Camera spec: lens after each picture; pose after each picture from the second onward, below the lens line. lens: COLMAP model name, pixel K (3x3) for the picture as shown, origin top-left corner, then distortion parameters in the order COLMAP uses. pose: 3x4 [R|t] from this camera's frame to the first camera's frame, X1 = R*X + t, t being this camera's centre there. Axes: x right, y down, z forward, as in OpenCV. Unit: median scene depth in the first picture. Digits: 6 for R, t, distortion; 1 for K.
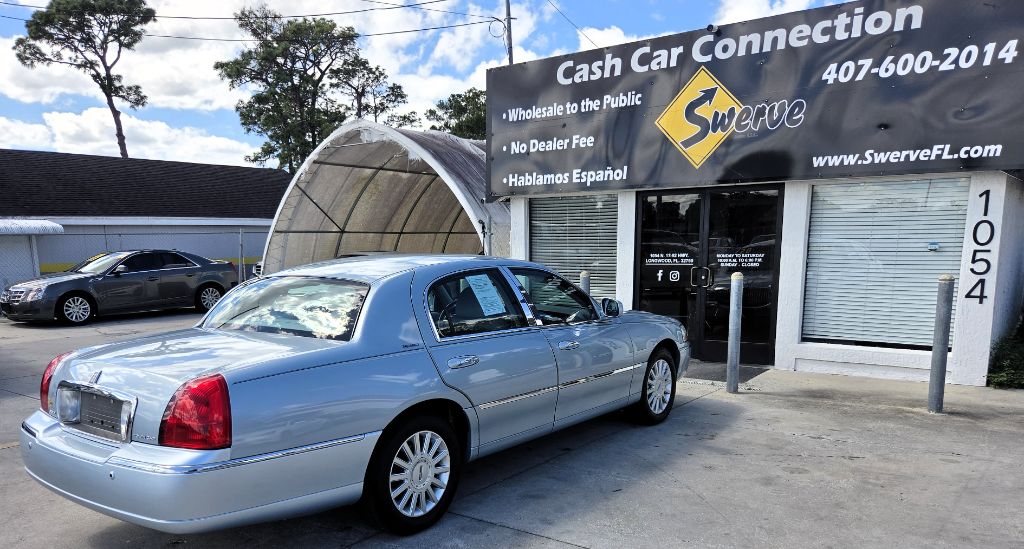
lens RADIAL K [[741.2, 0, 489.8], [0, 741.2, 377.7], [0, 0, 1]] dist [0.058691, -0.049597]
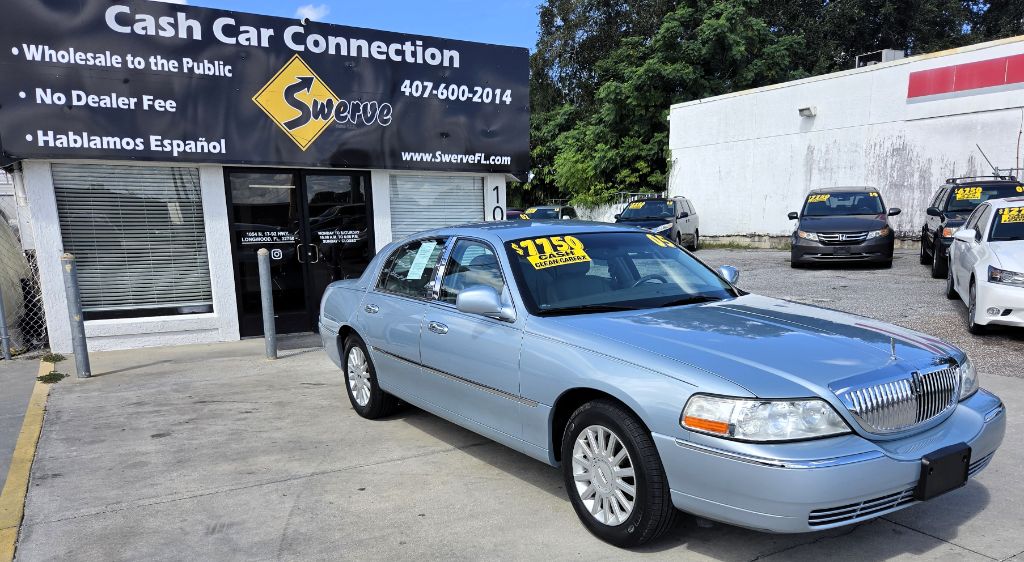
lens RADIAL K [[752.2, 0, 545.1], [0, 752.2, 371.1], [0, 0, 1]] dist [0.061037, -0.050479]
pose [[0.365503, -0.174798, 0.914250, -0.620077], [0.183406, 0.976478, 0.113373, -0.032242], [-0.912562, 0.126241, 0.388964, 0.297465]]
